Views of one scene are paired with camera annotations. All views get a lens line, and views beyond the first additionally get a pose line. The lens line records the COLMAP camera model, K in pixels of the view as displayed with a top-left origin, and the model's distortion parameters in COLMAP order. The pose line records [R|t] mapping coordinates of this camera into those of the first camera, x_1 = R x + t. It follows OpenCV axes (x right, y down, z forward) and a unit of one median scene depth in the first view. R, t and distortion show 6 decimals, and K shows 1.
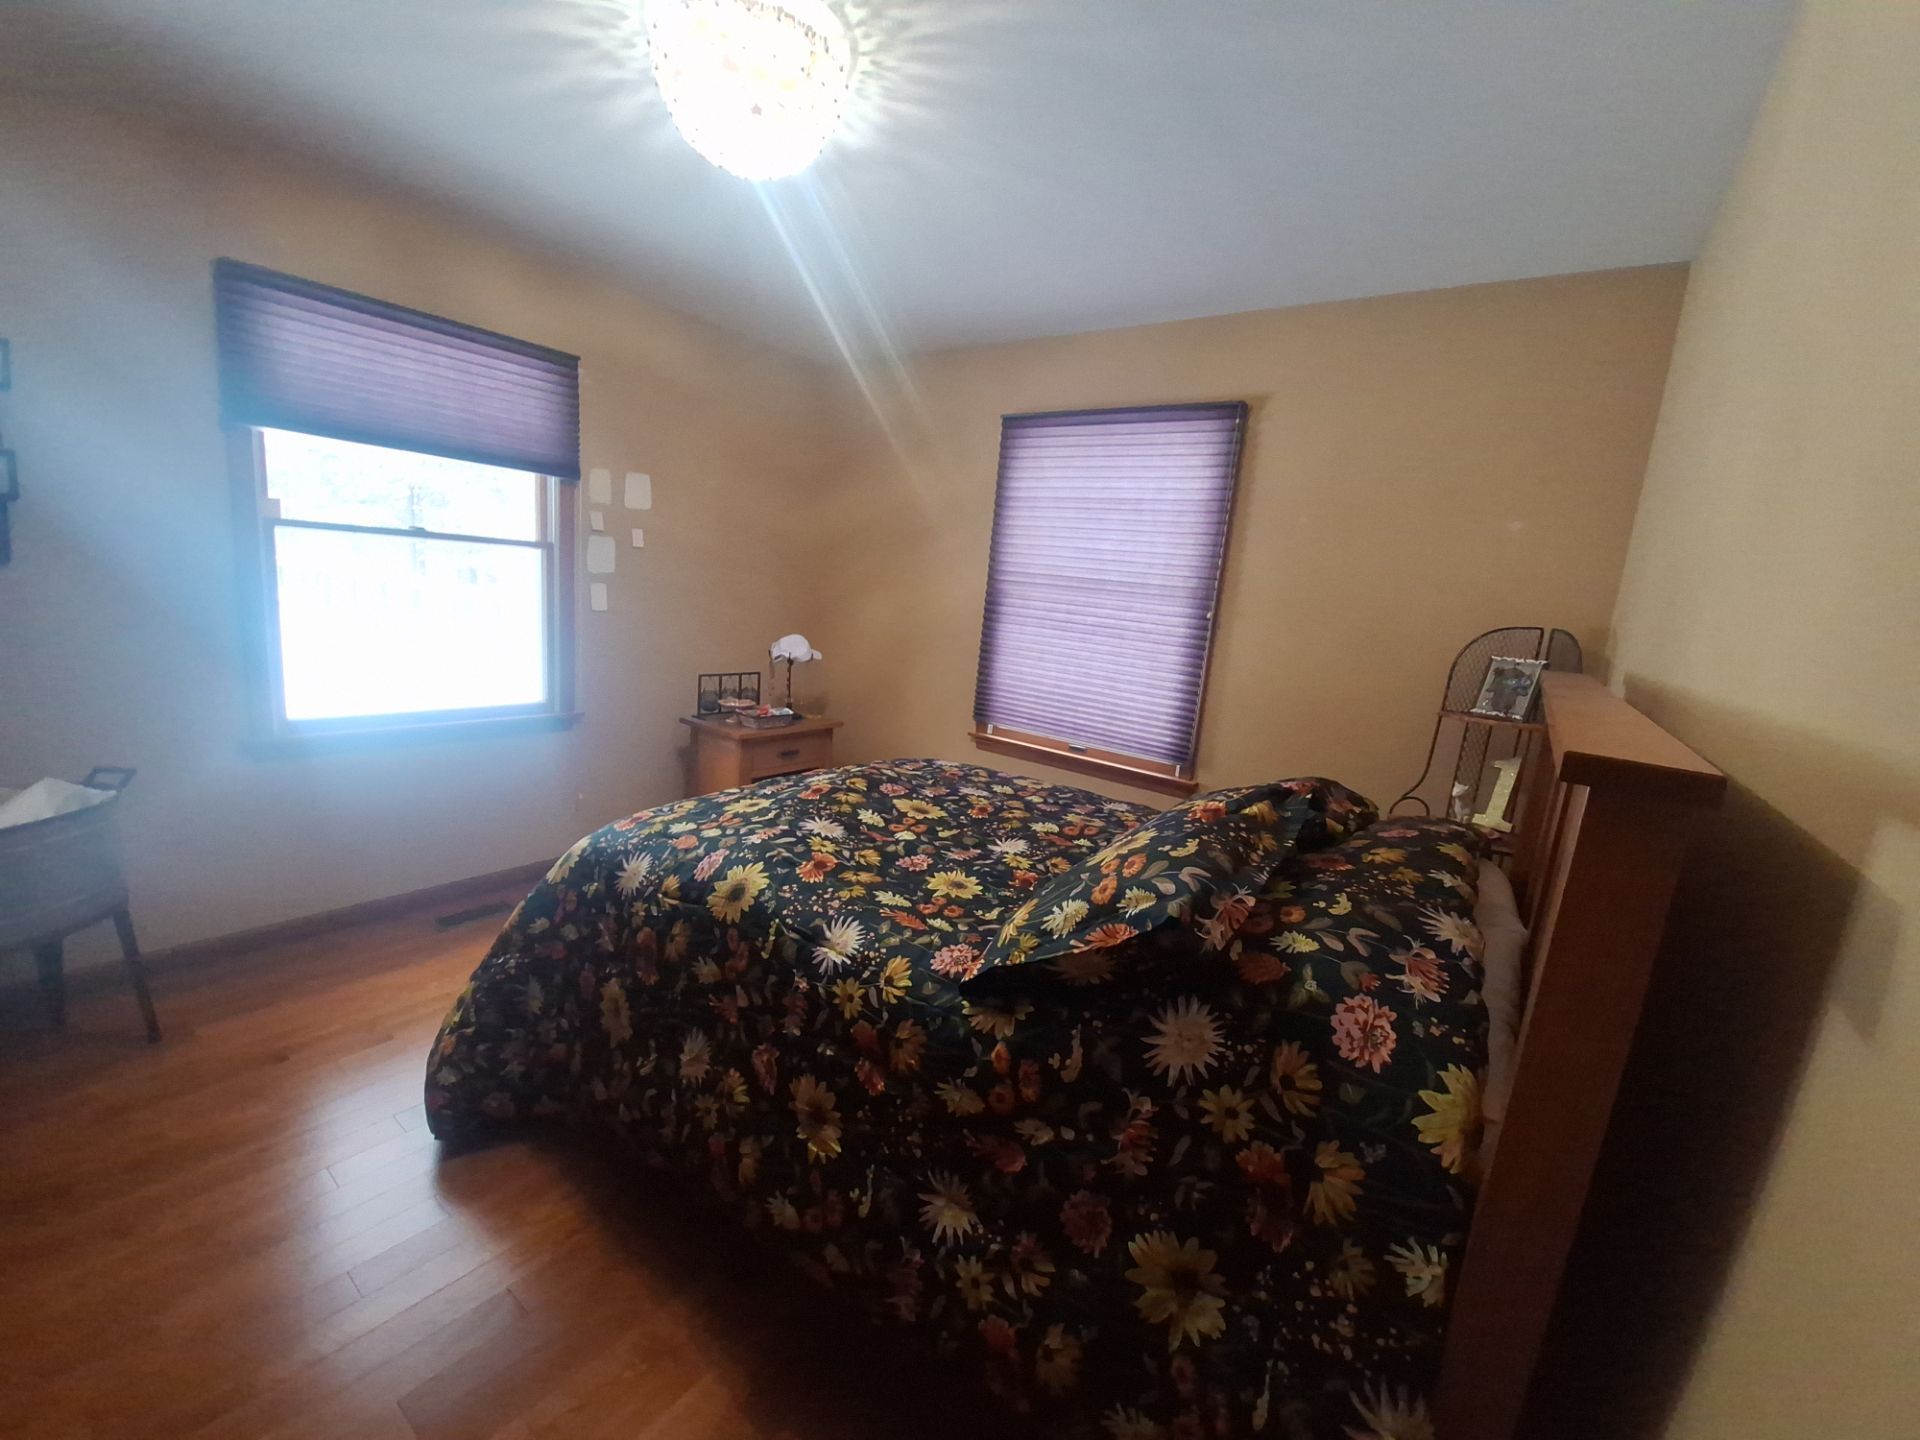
lens RADIAL K [[773.2, 0, 960.0], [0, 773.2, 720.0], [0, 0, 1]] dist [0.001887, -0.010153]
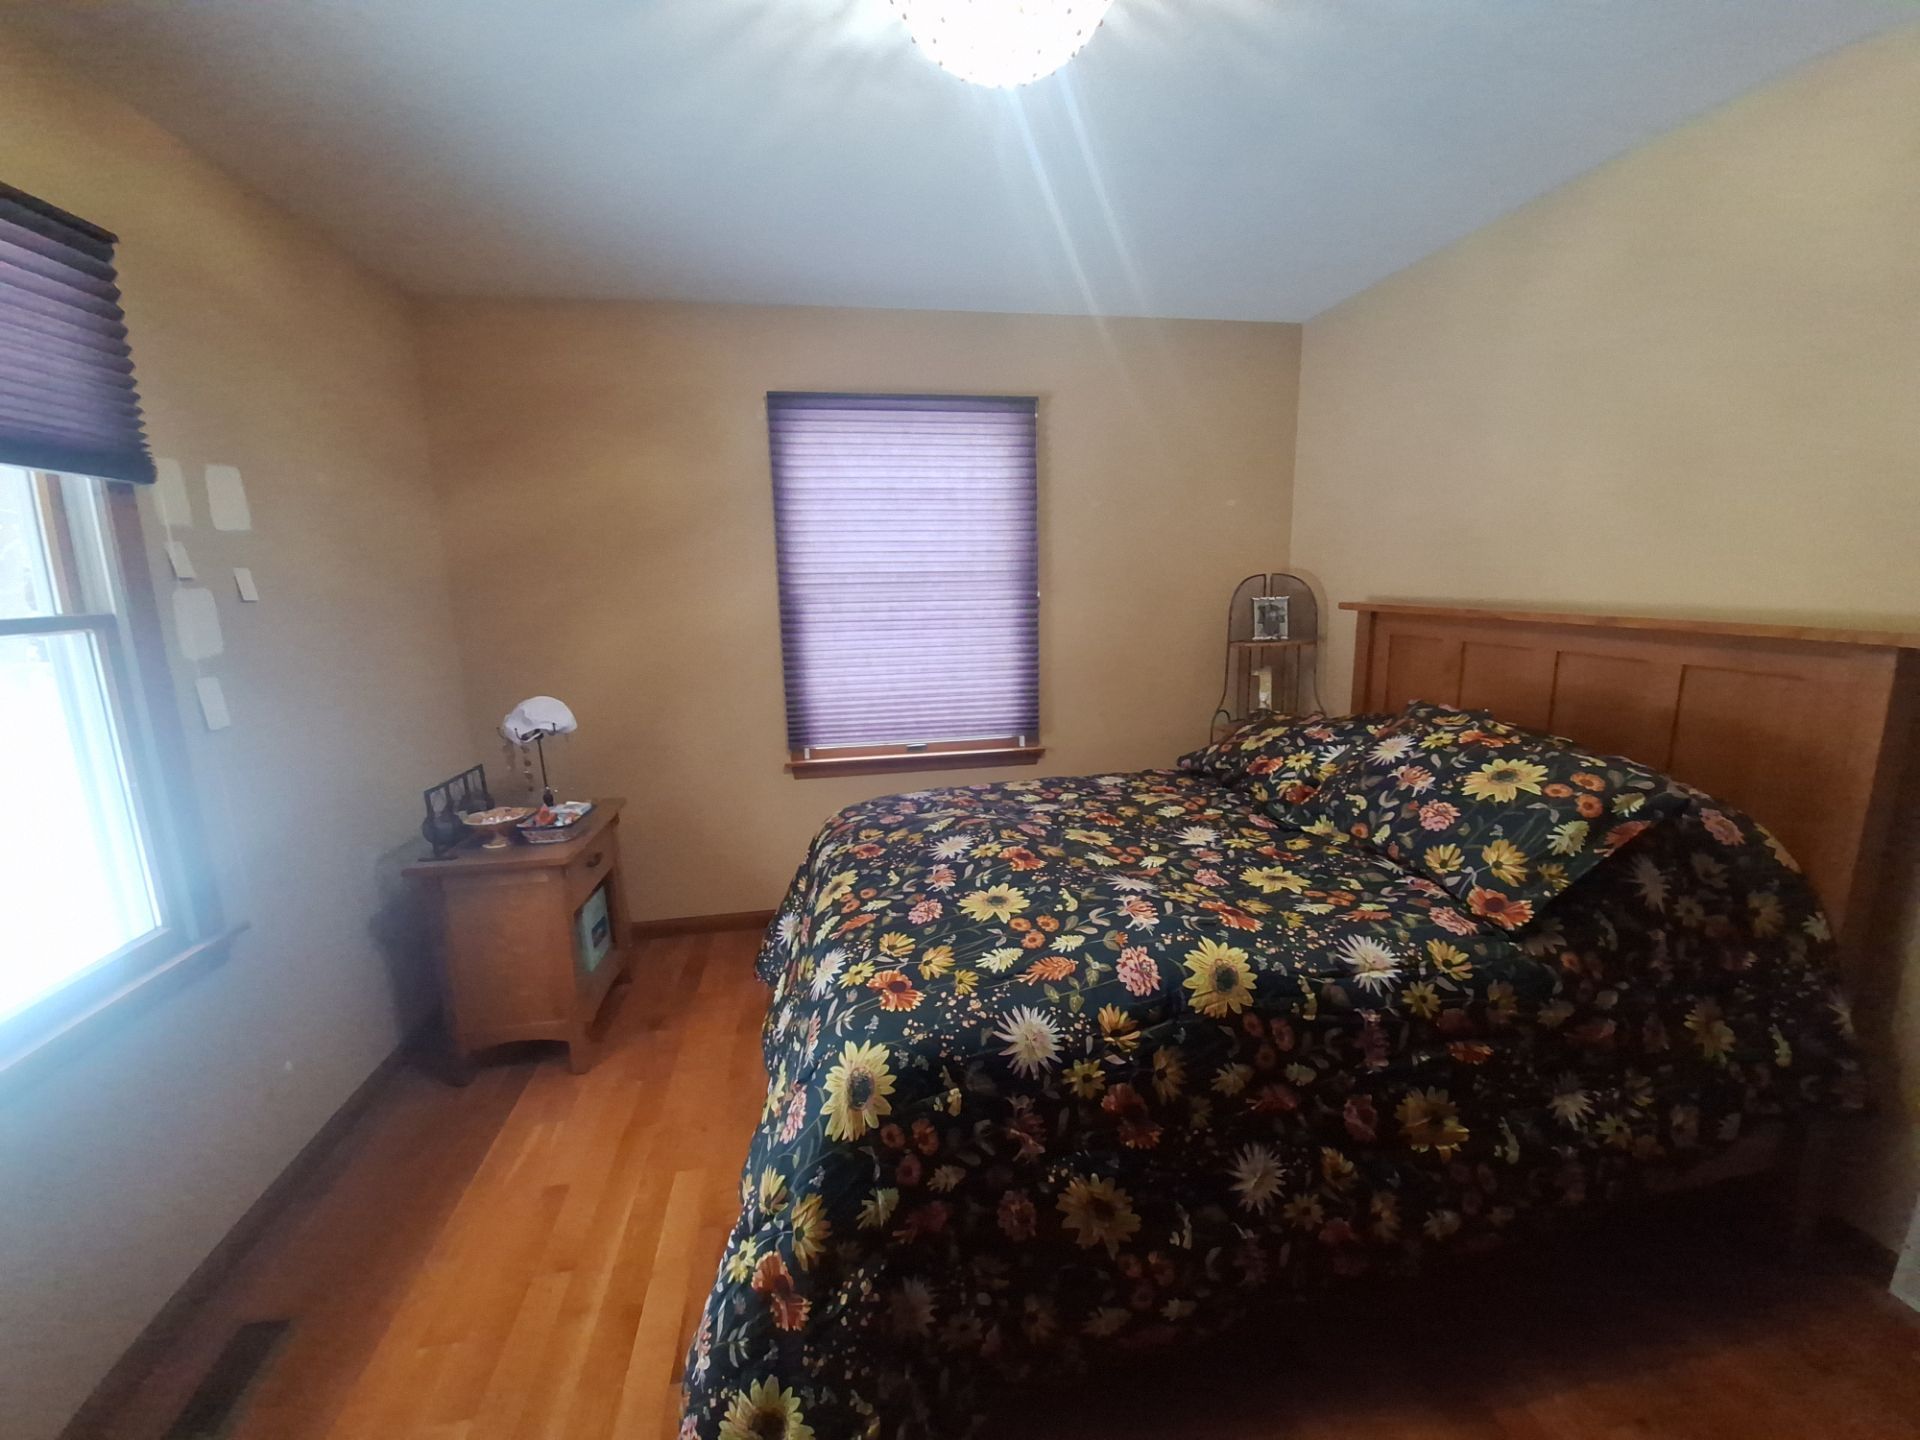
lens RADIAL K [[773.2, 0, 960.0], [0, 773.2, 720.0], [0, 0, 1]] dist [0.001887, -0.010153]
pose [[0.680982, -0.234890, 0.693607, -0.649454], [0.209542, 0.970060, 0.122783, -0.141929], [-0.701681, 0.061727, 0.709812, 0.368109]]
